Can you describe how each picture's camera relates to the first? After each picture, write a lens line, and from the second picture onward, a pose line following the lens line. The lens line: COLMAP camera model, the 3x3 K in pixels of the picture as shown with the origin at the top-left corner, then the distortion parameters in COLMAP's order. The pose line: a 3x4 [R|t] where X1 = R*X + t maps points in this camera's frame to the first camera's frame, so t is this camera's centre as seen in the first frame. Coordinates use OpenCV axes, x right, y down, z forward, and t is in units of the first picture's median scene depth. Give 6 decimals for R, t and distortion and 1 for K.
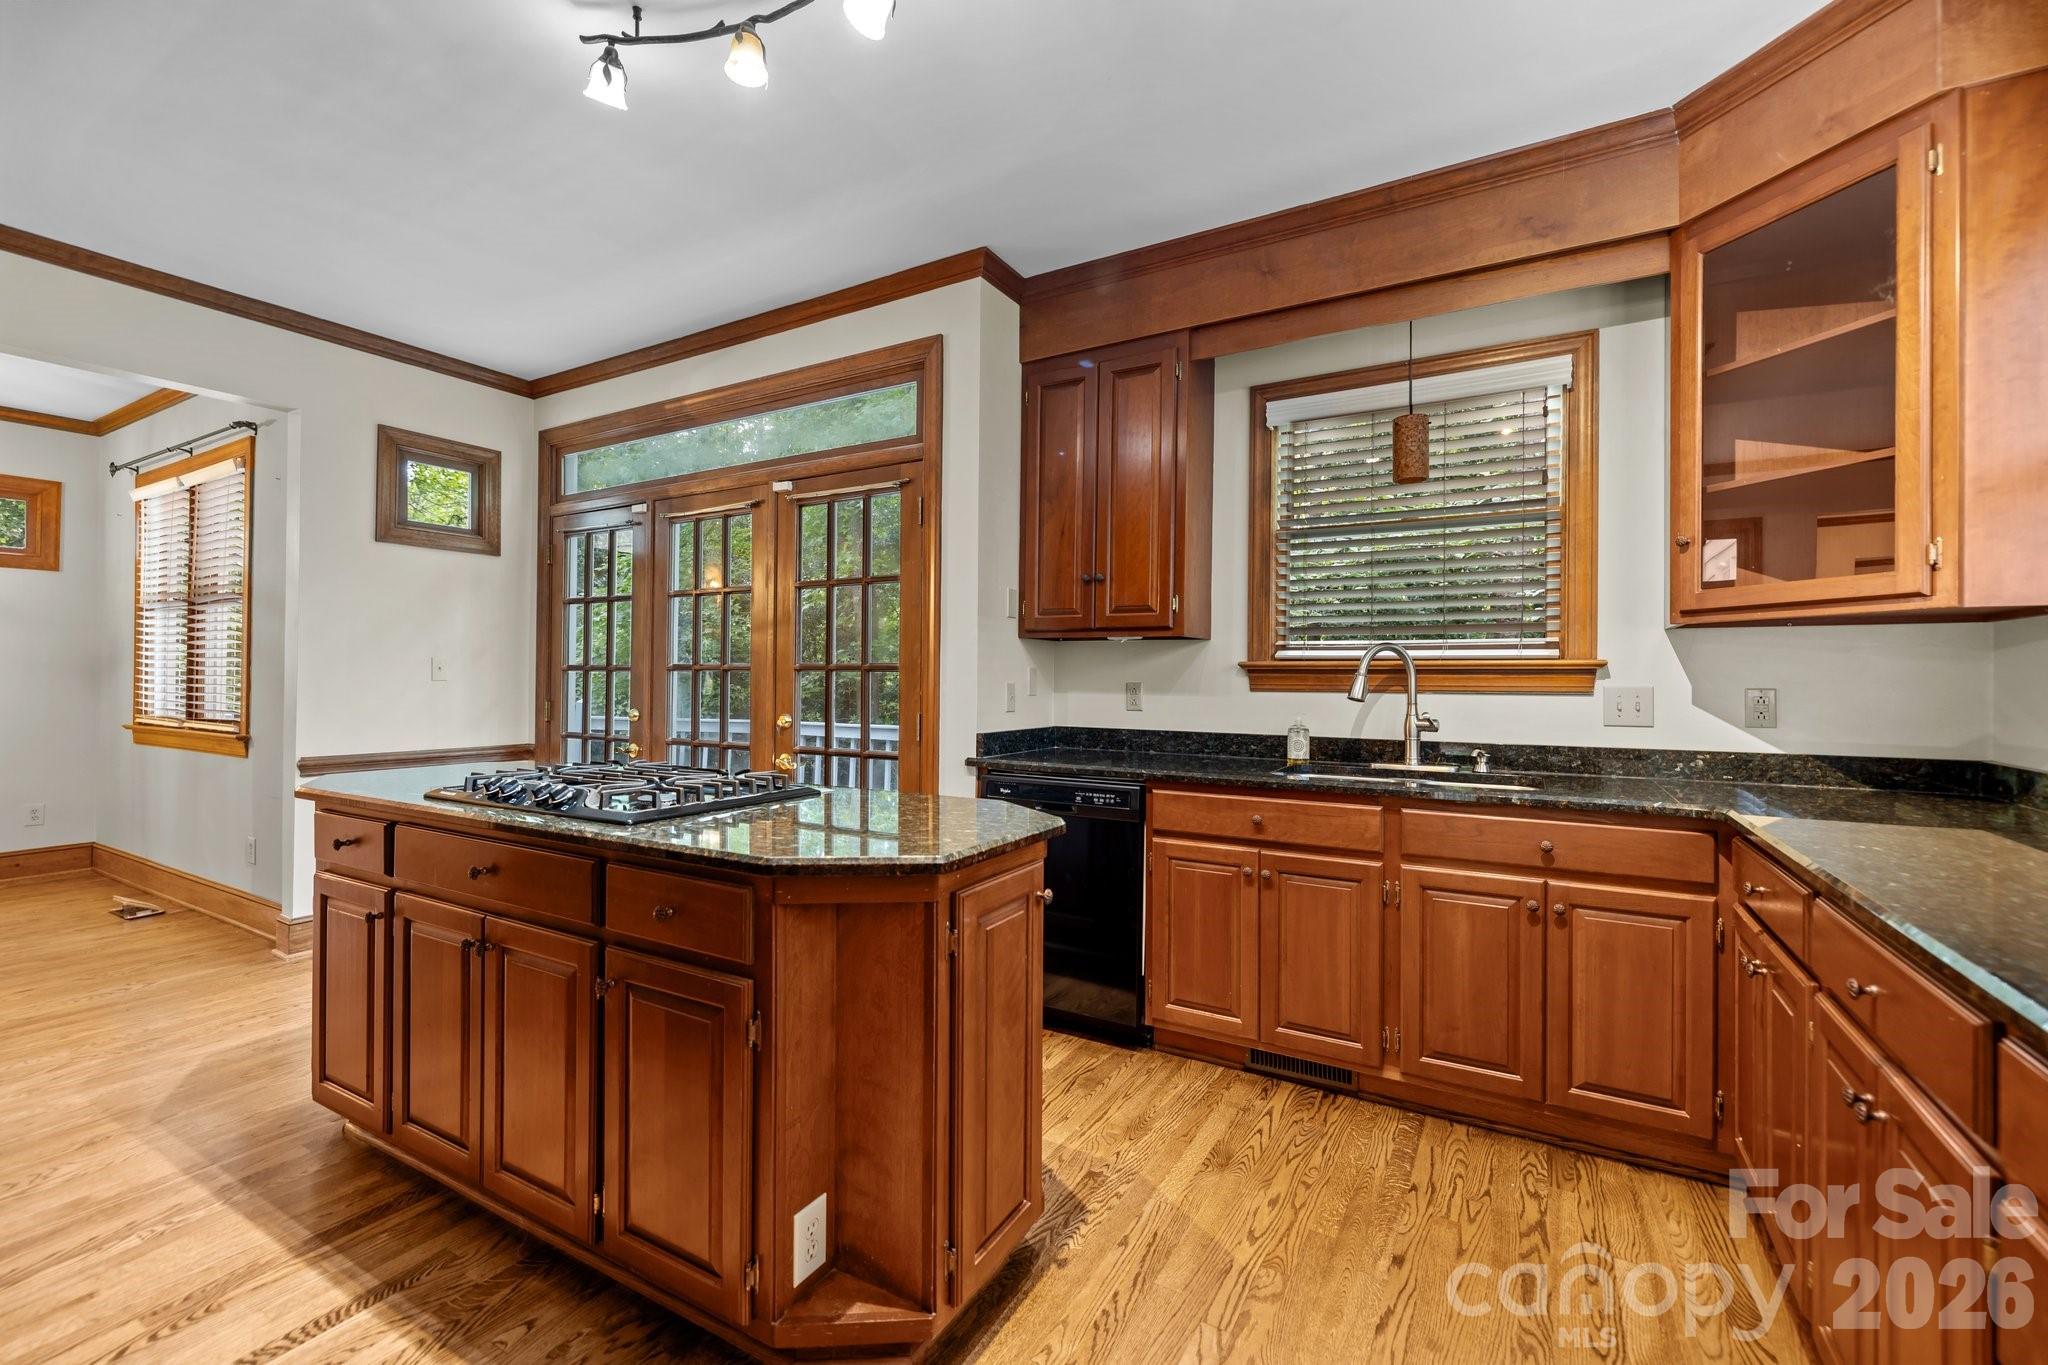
lens RADIAL K [[881.5, 0, 1024.0], [0, 881.5, 682.5], [0, 0, 1]] dist [0.000544, 0.000015]
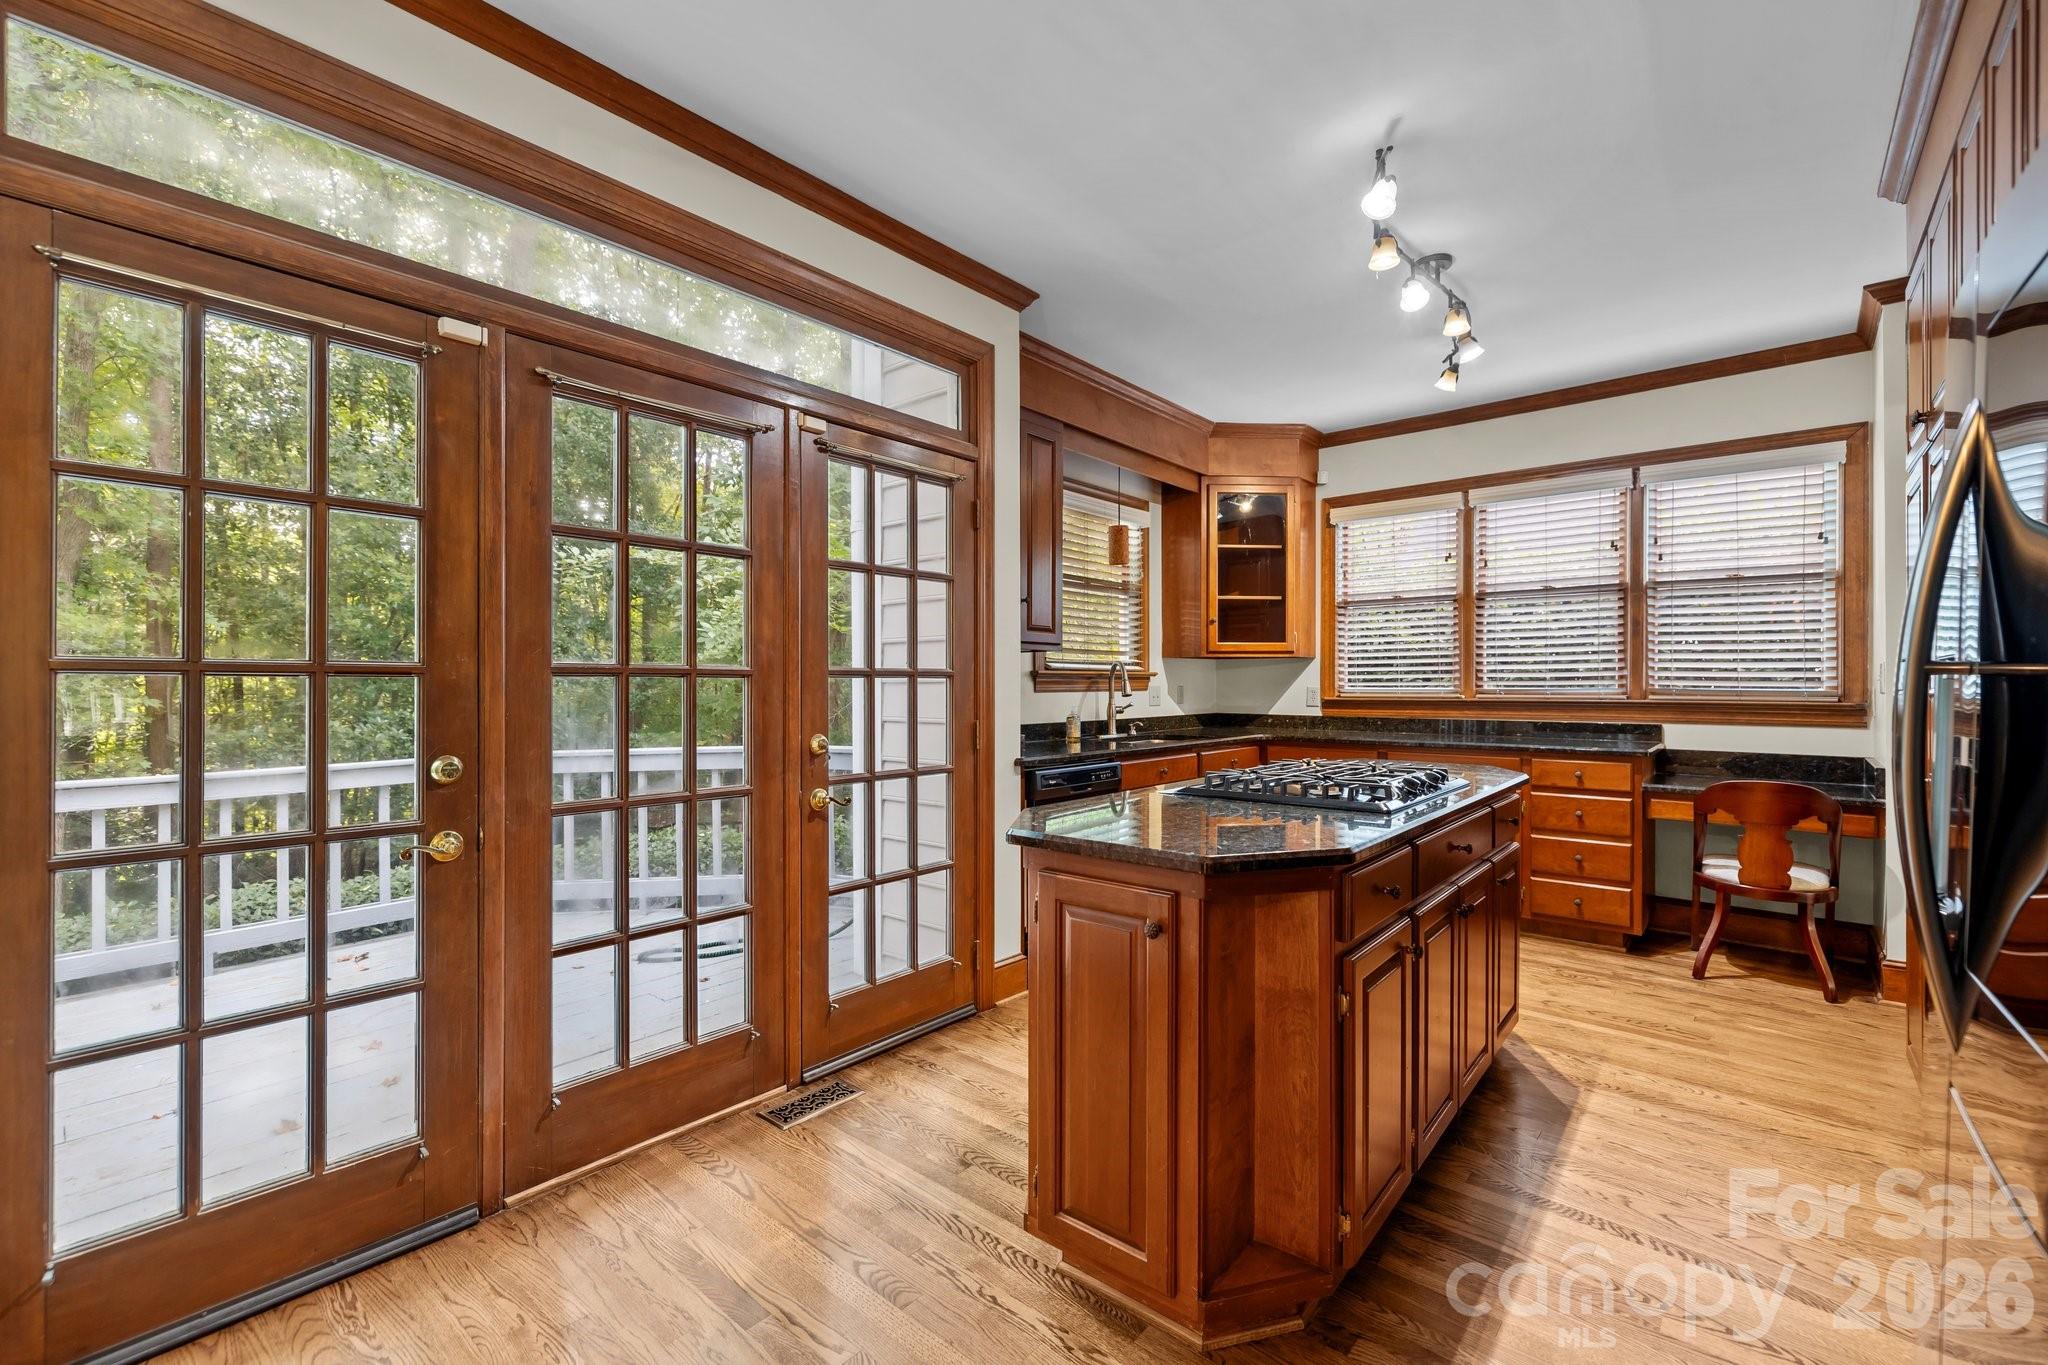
lens RADIAL K [[873.2, 0, 1027.6], [0, 873.2, 677.4], [0, 0, 1]] dist [0.000506, -0.000324]
pose [[0.161071, -0.001355, 0.986942, -1.202573], [-0.002094, 0.999996, 0.001715, -0.016890], [-0.986941, -0.002343, 0.161068, 0.885311]]
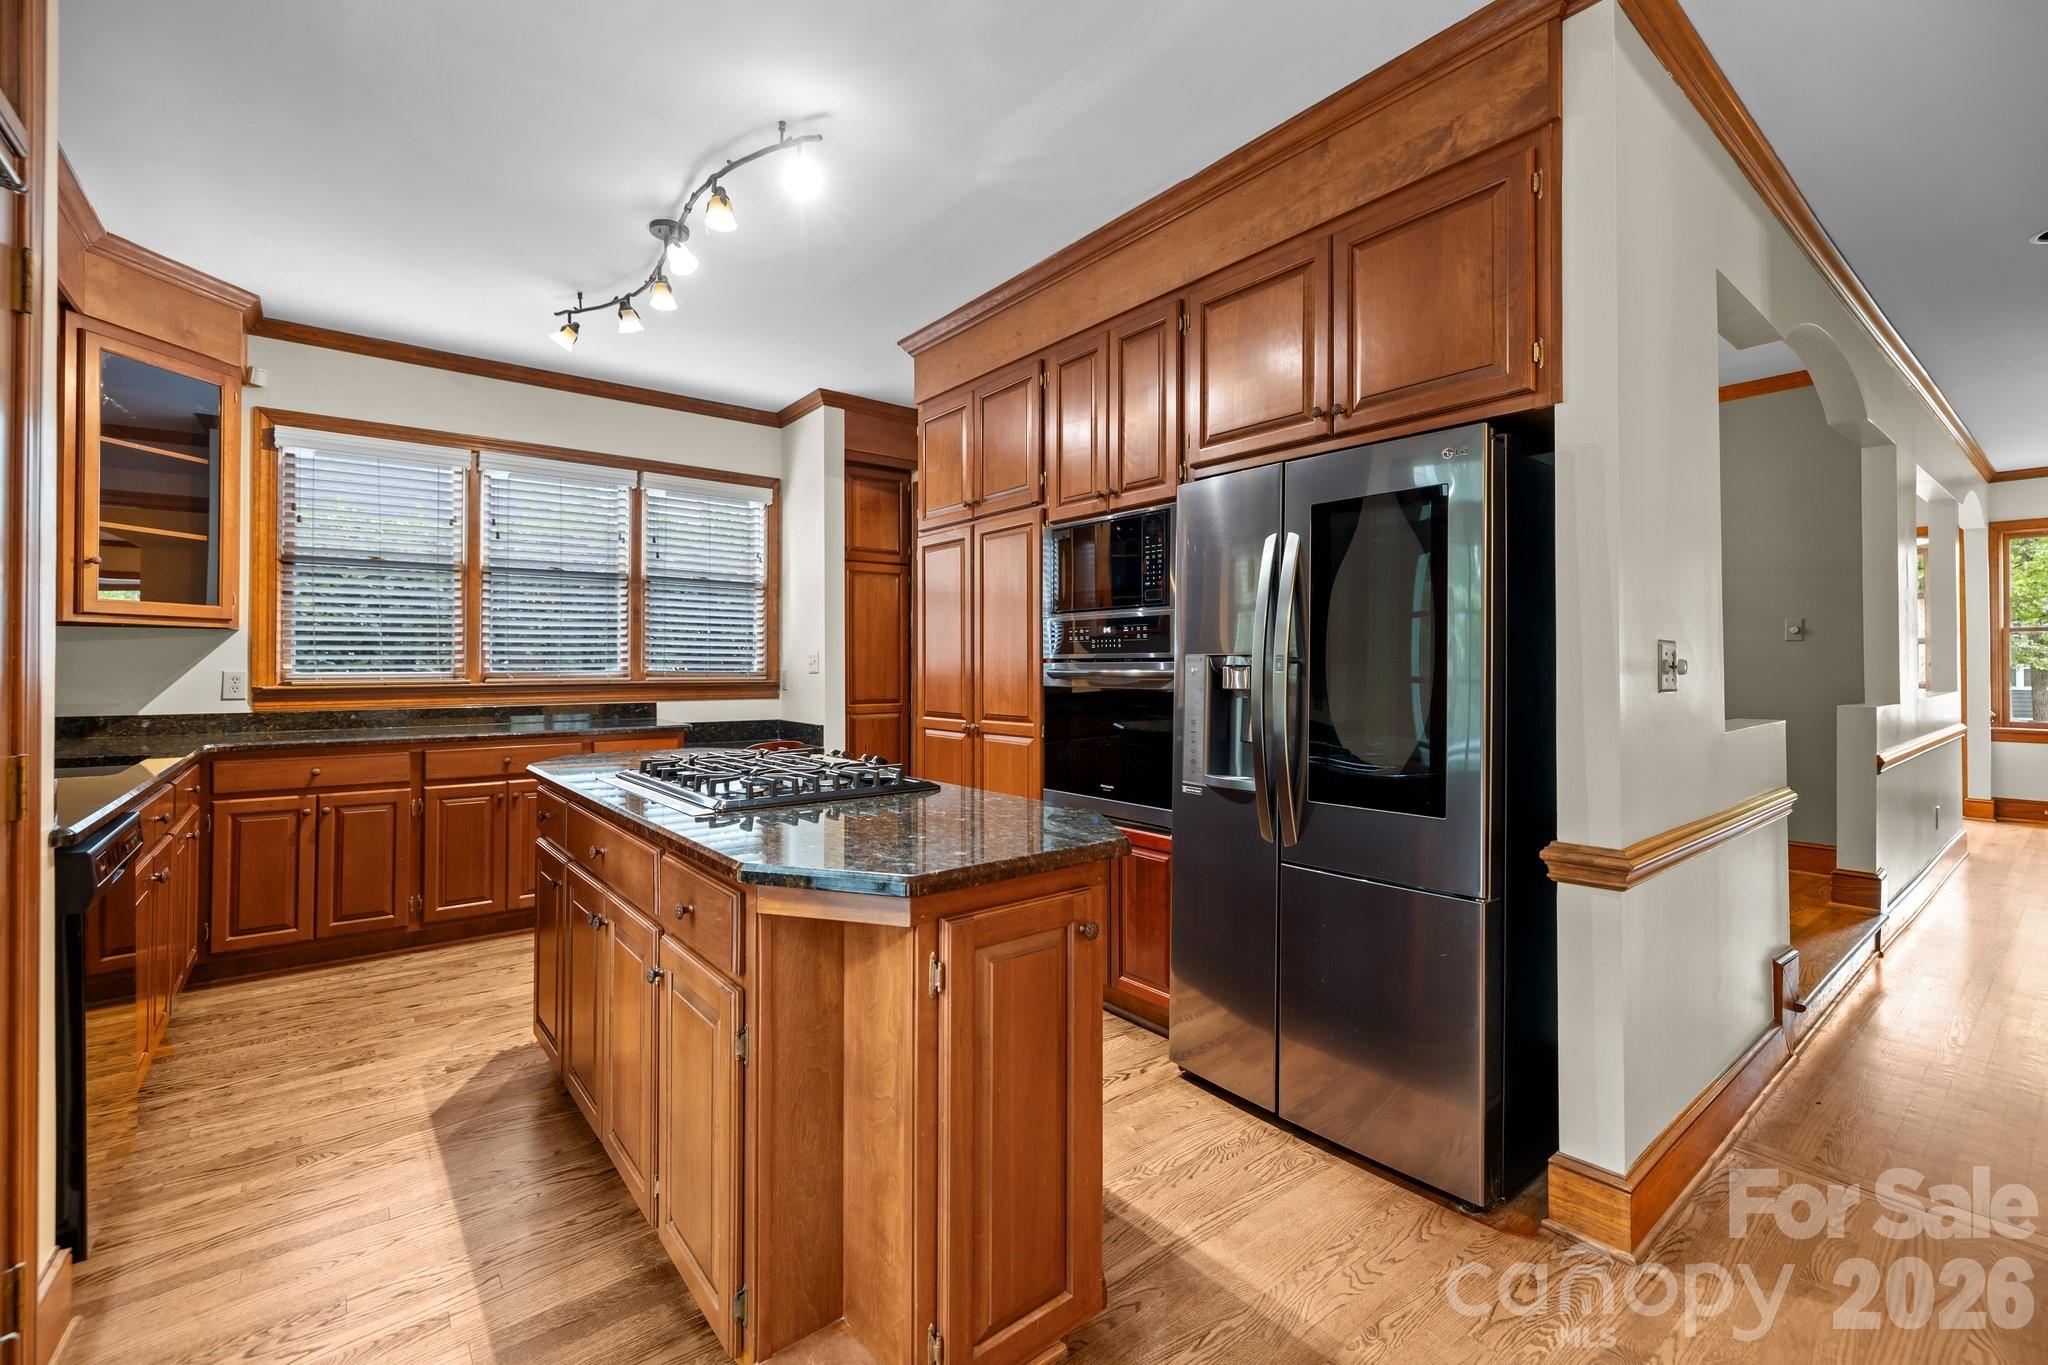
lens RADIAL K [[871.4, 0, 1025.4], [0, 871.4, 658.4], [0, 0, 1]] dist [-0.001379, -0.000859]
pose [[-0.938946, -0.006245, 0.344007, -0.812438], [-0.009563, 0.999923, -0.007950, -0.014946], [-0.343931, -0.010754, -0.938933, 1.390300]]
